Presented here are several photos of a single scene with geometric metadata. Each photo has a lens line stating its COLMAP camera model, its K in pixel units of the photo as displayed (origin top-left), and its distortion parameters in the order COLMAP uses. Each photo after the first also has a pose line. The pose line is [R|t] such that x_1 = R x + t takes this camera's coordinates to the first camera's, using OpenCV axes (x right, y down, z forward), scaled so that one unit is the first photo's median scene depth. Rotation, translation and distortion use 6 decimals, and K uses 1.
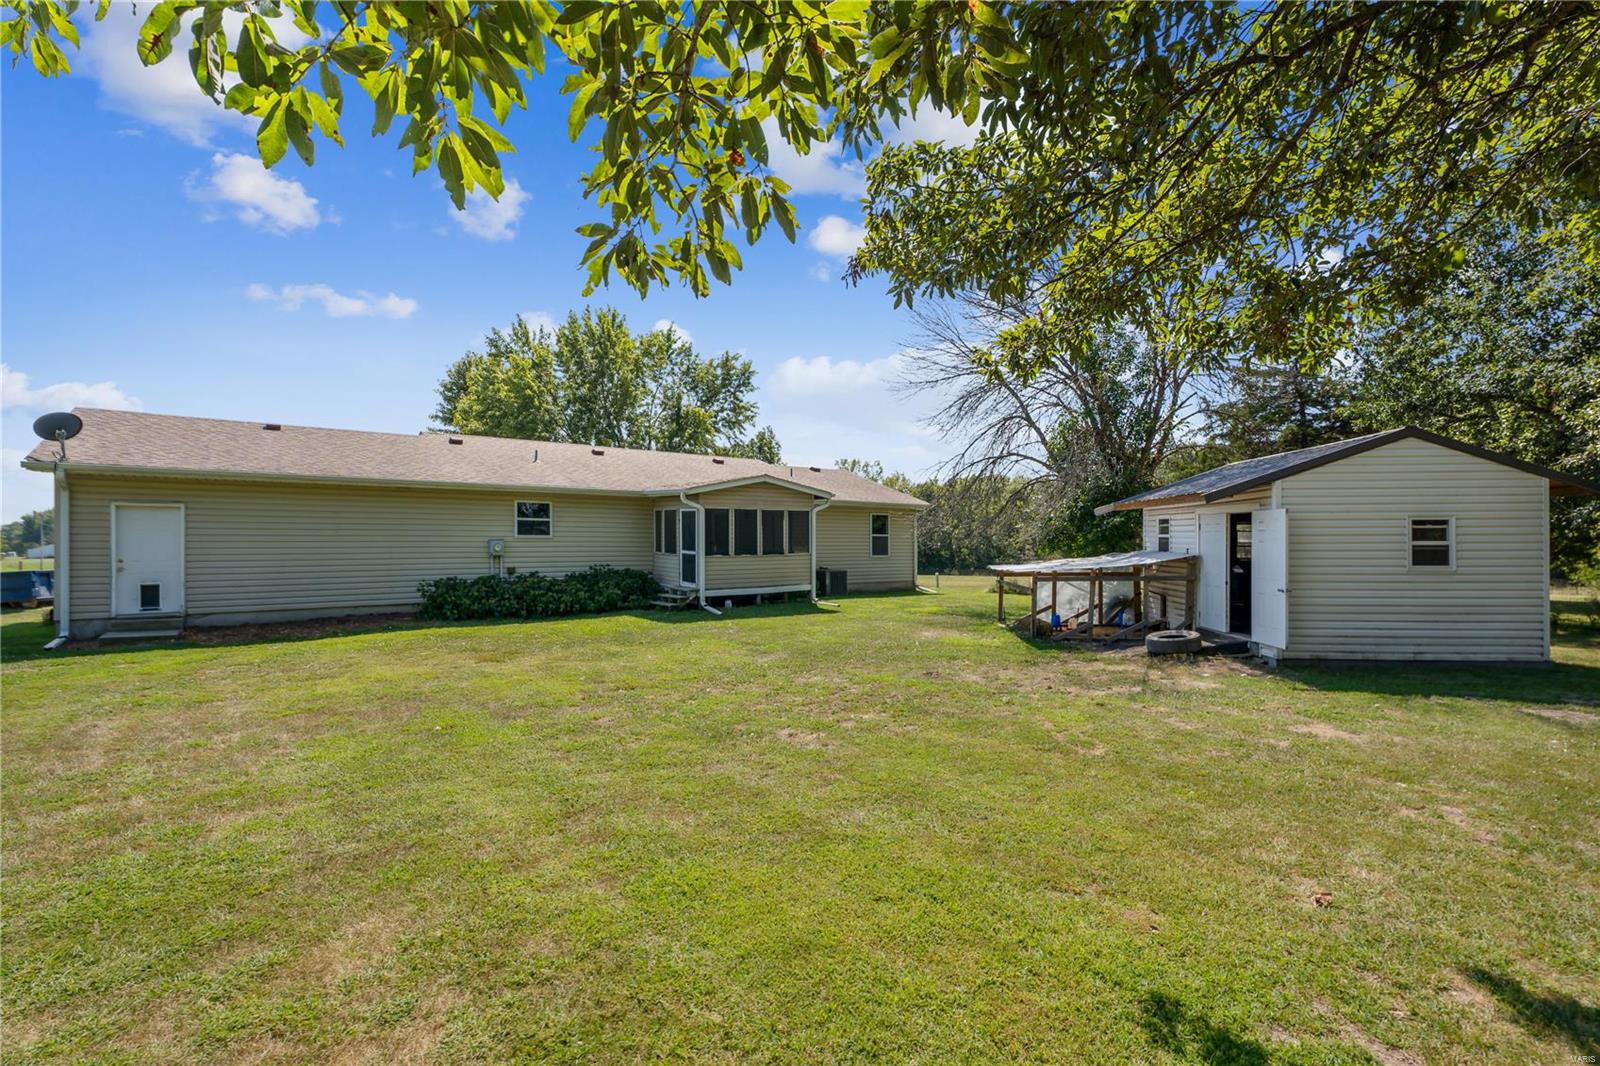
lens RADIAL K [[708.5, 0, 800.0], [0, 708.5, 533.0], [0, 0, 1]] dist [0.000599, 0.000066]
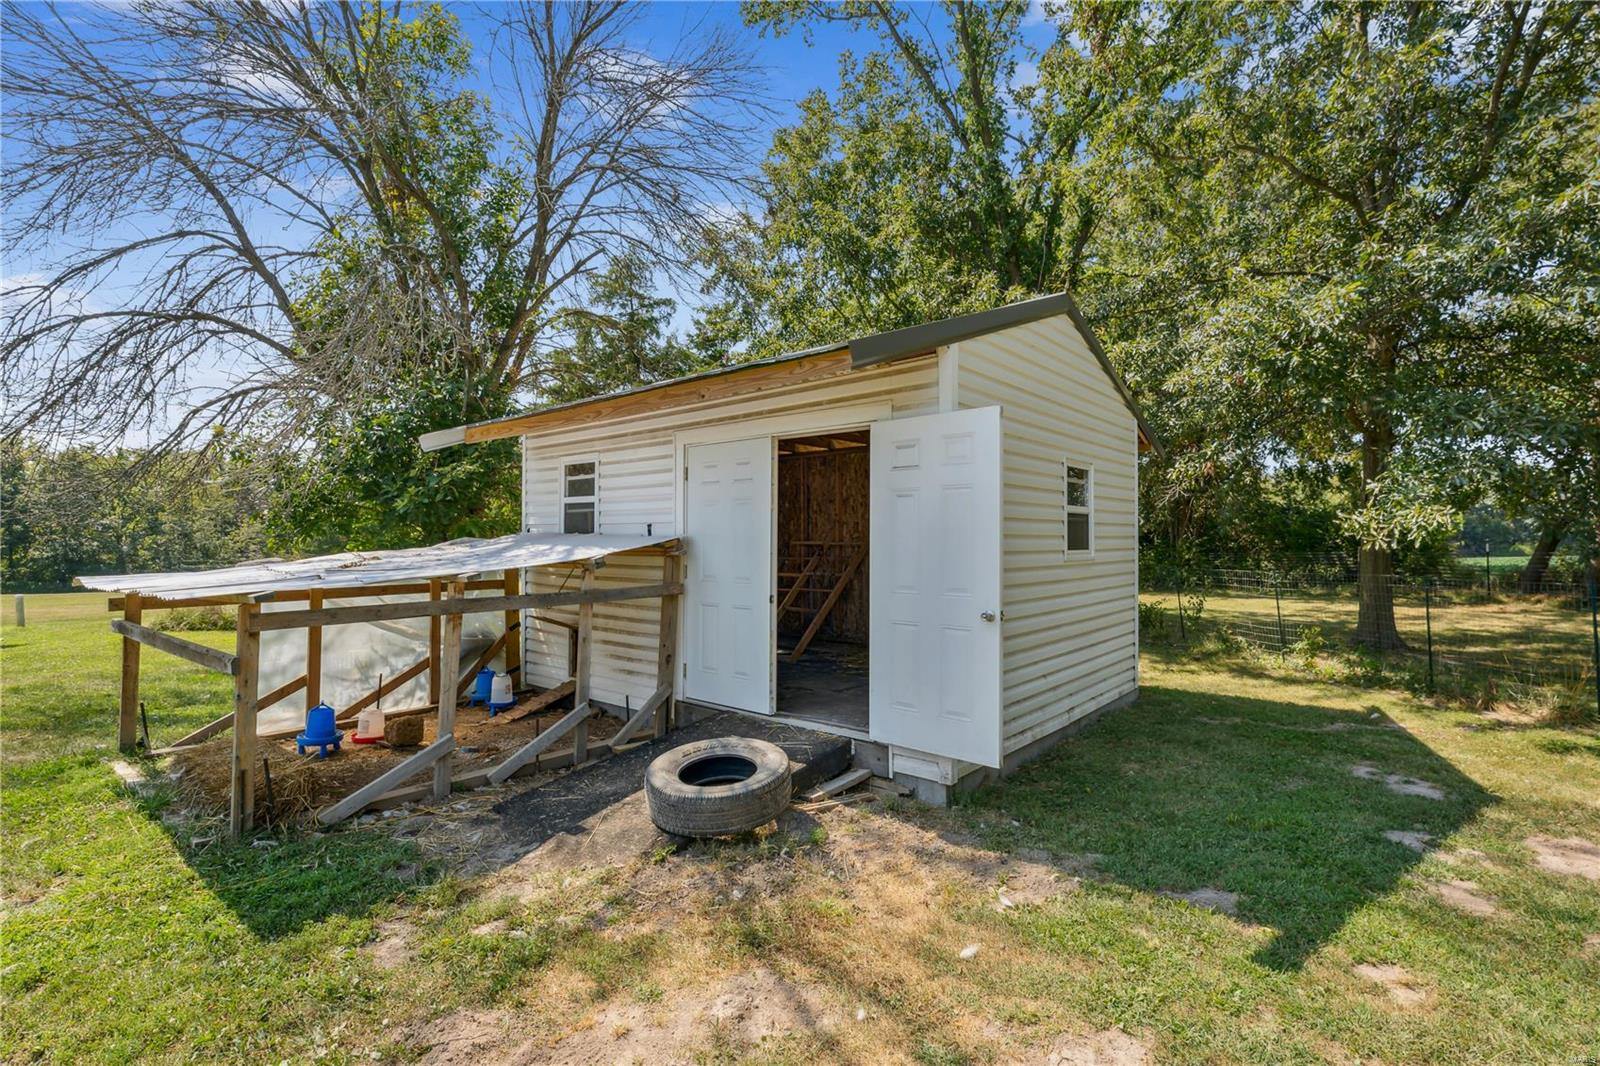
lens RADIAL K [[747.7, 0, 800.0], [0, 747.7, 533.0], [0, 0, 1]] dist [-0.016153, -0.000287]
pose [[0.585530, 0.007882, 0.810613, 0.199087], [-0.007576, 0.999962, -0.004251, 0.026368], [-0.810616, -0.003652, 0.585567, 0.587739]]
